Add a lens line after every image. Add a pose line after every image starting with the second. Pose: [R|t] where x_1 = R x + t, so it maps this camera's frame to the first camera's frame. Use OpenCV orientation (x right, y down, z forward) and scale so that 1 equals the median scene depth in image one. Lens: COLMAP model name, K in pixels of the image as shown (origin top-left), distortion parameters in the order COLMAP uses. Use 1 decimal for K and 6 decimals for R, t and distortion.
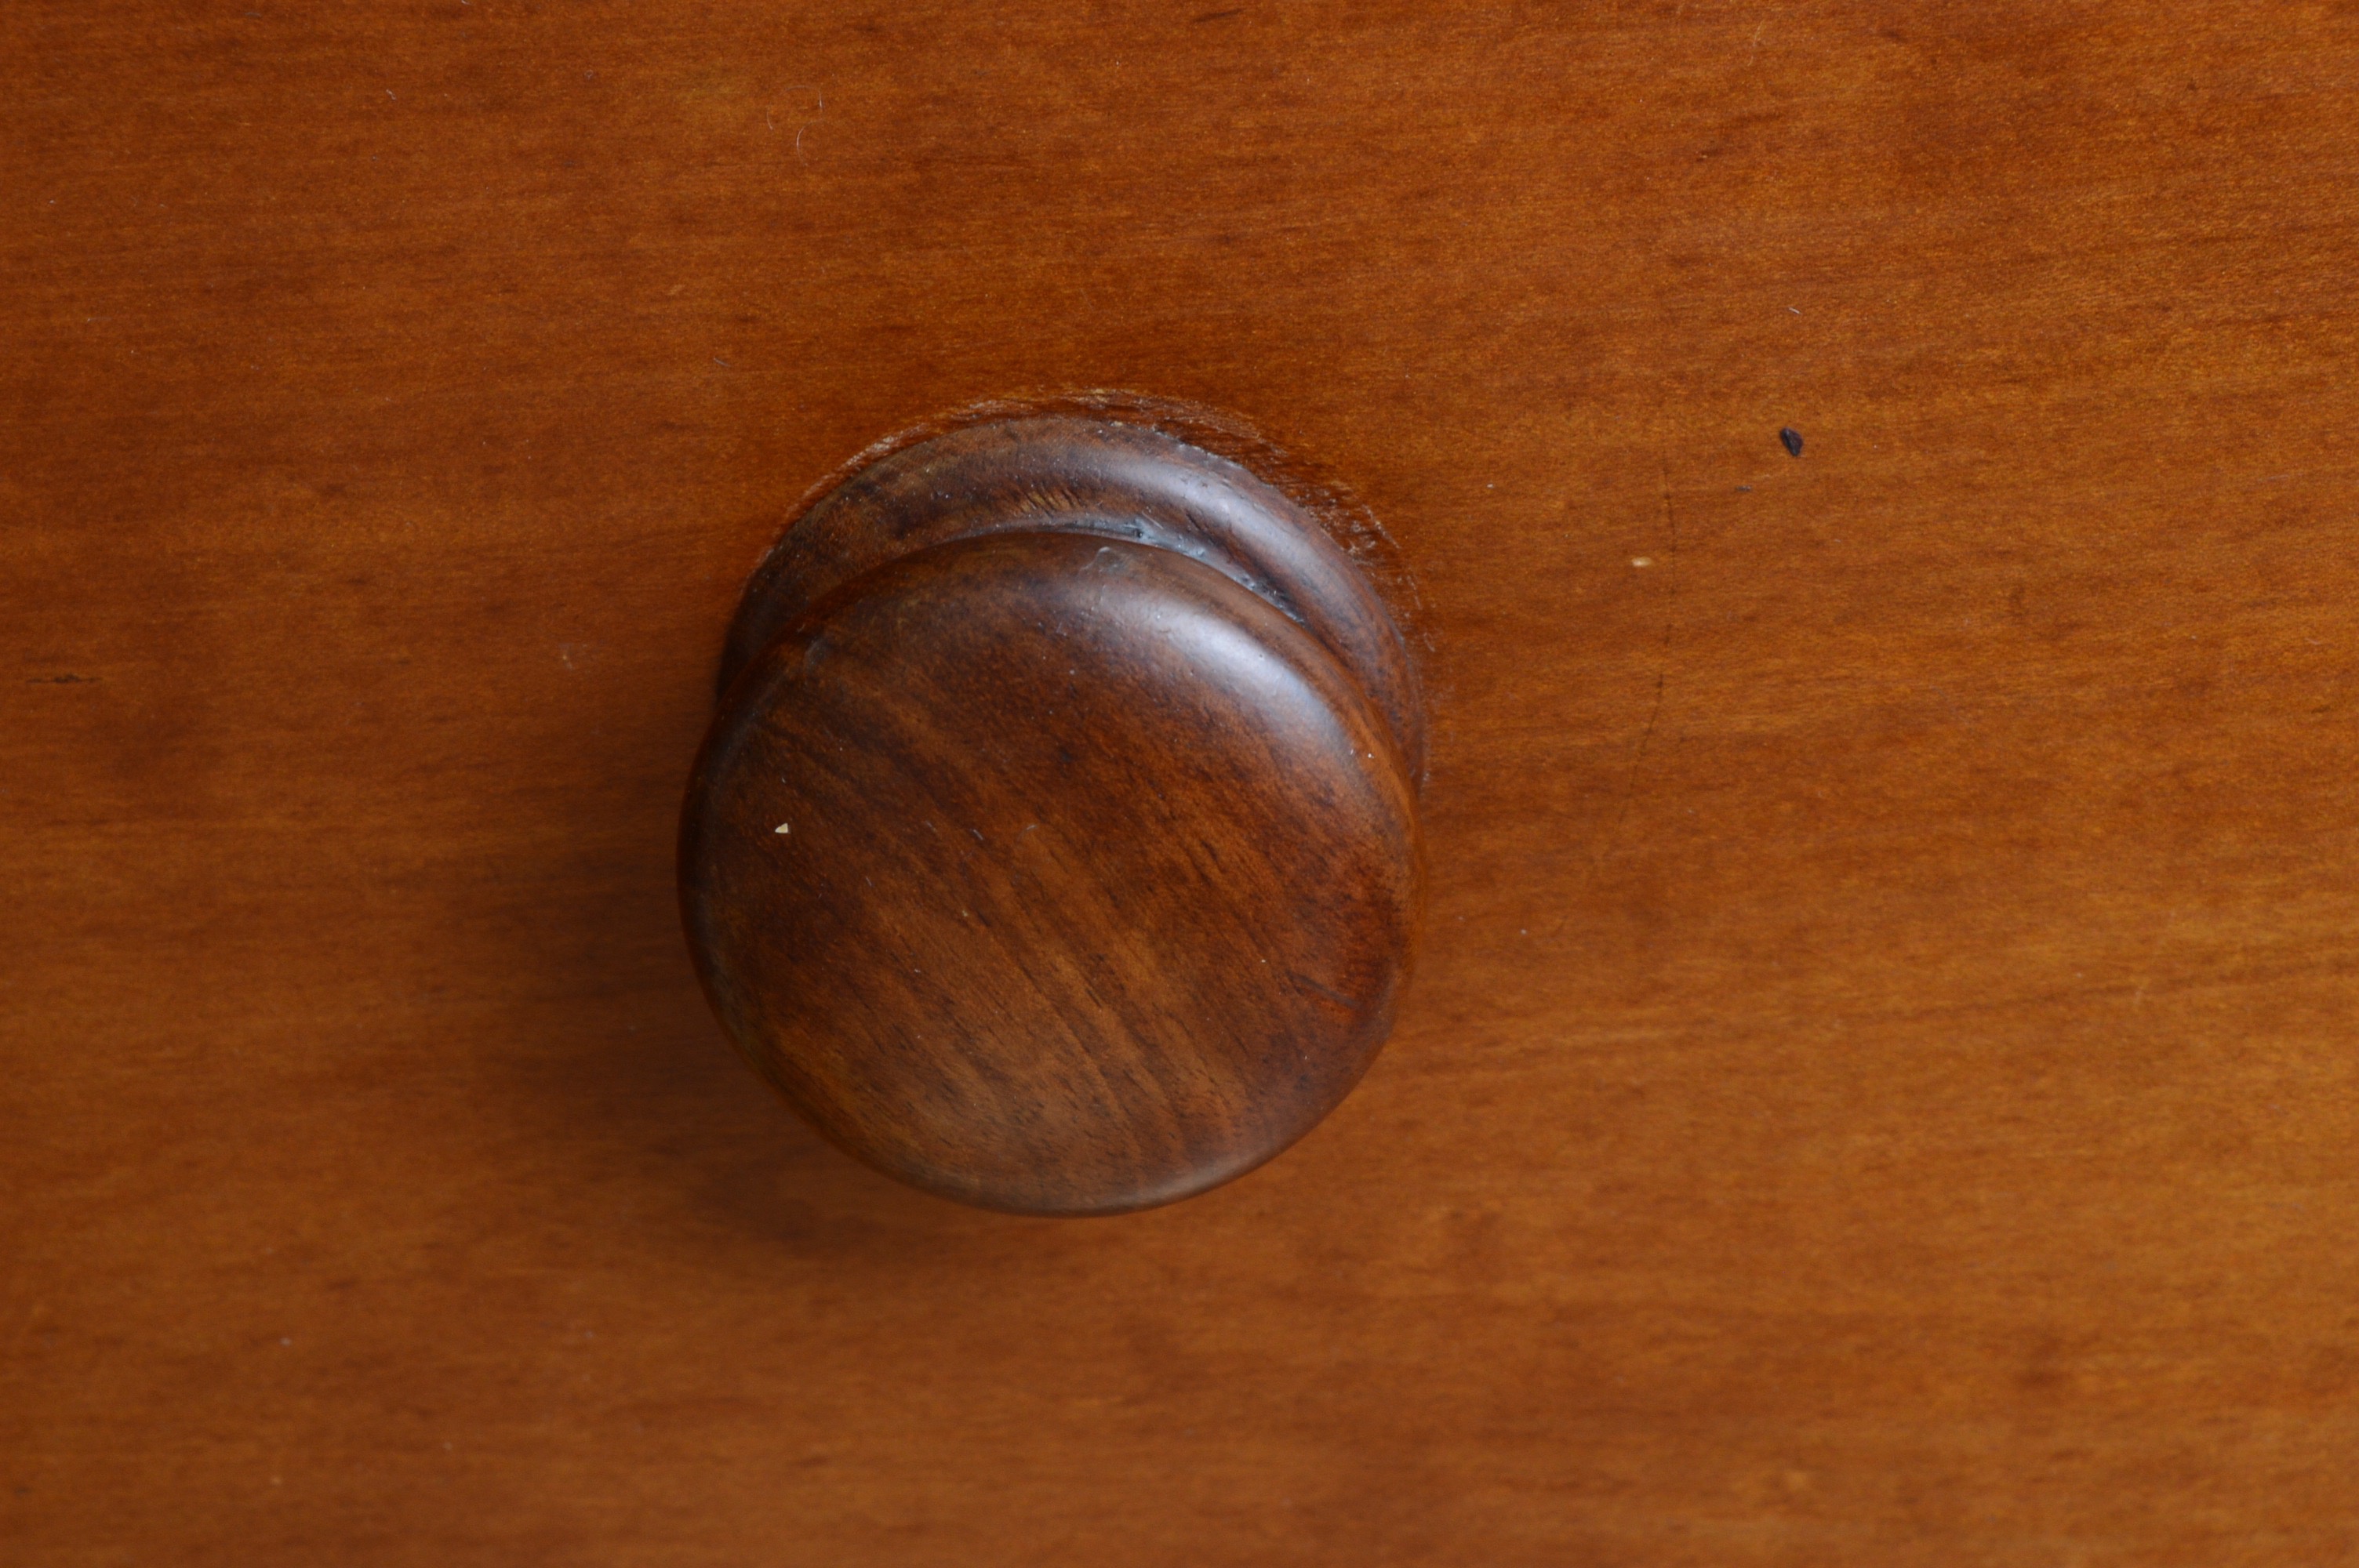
lens RADIAL K [[5347.4, 0, 1179.5], [0, 5347.4, 784.0], [0, 0, 1]] dist [0.063265, 0.172830]
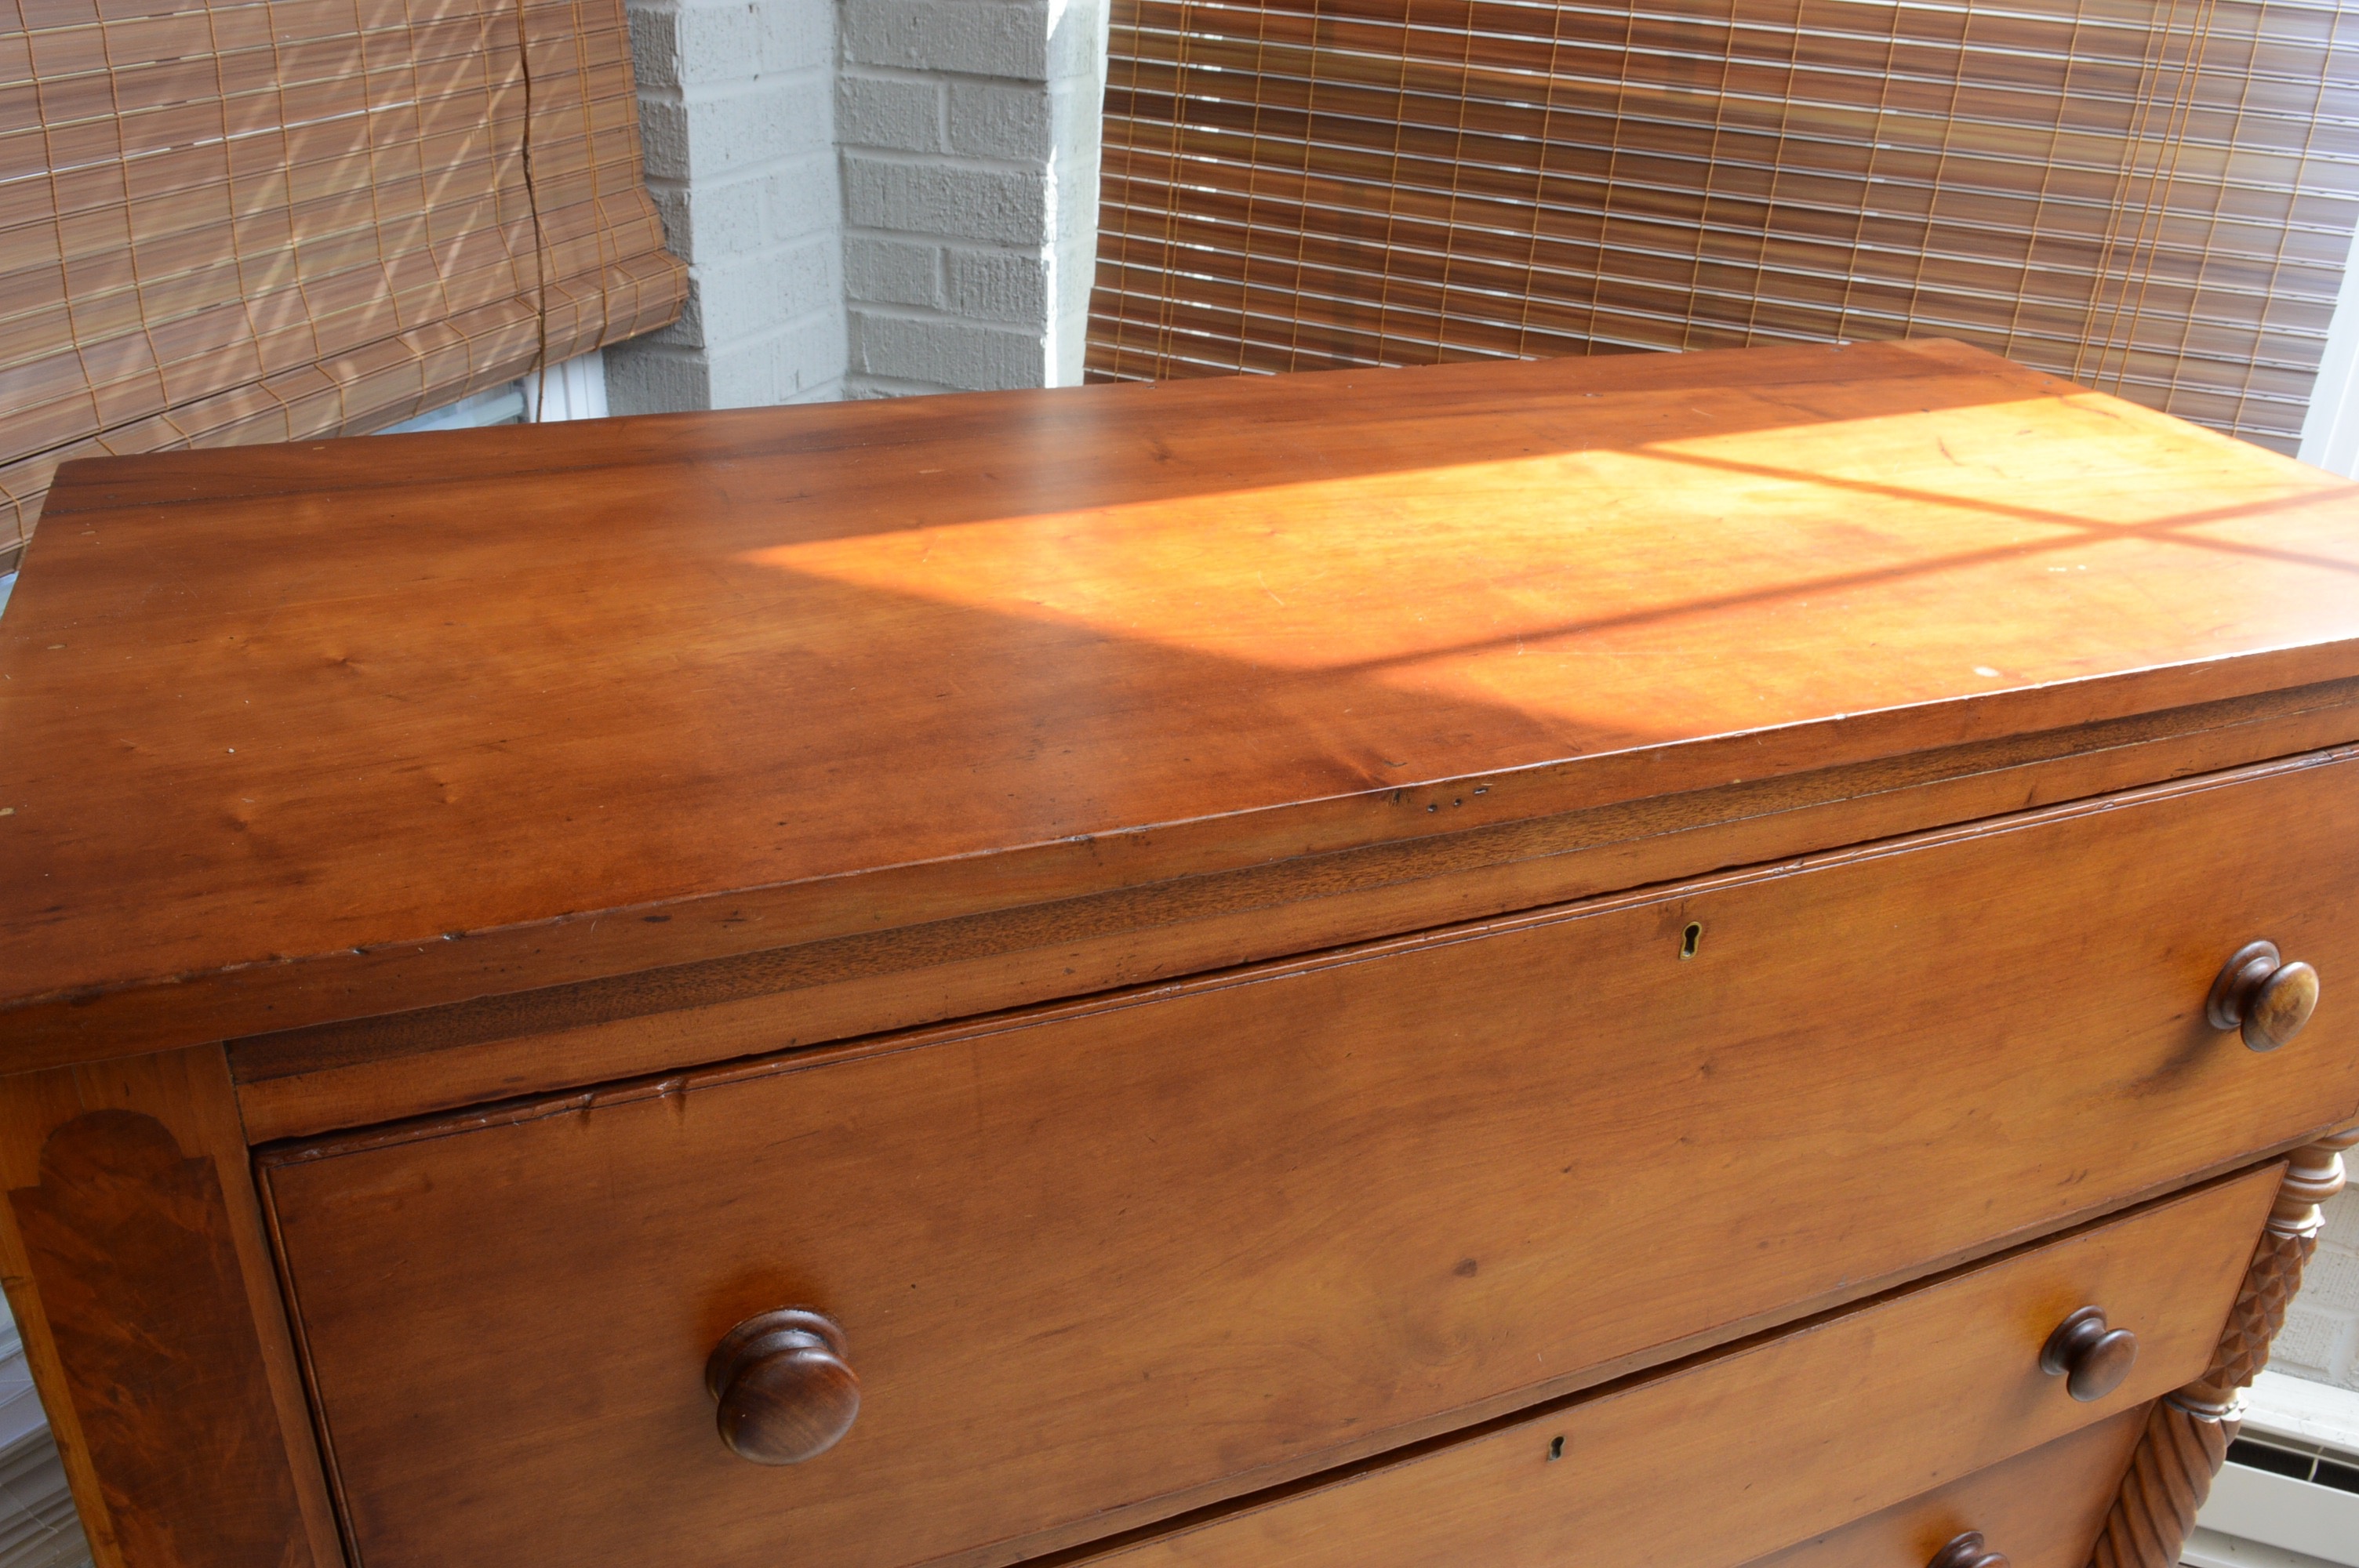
lens RADIAL K [[1846.6, 0, 1179.5], [0, 1846.6, 784.0], [0, 0, 1]] dist [-0.097265, 0.029094]
pose [[0.902858, -0.116486, 0.413859, -0.325022], [0.116895, 0.992844, 0.024435, -0.550400], [-0.413743, 0.026317, 0.910013, -0.726169]]
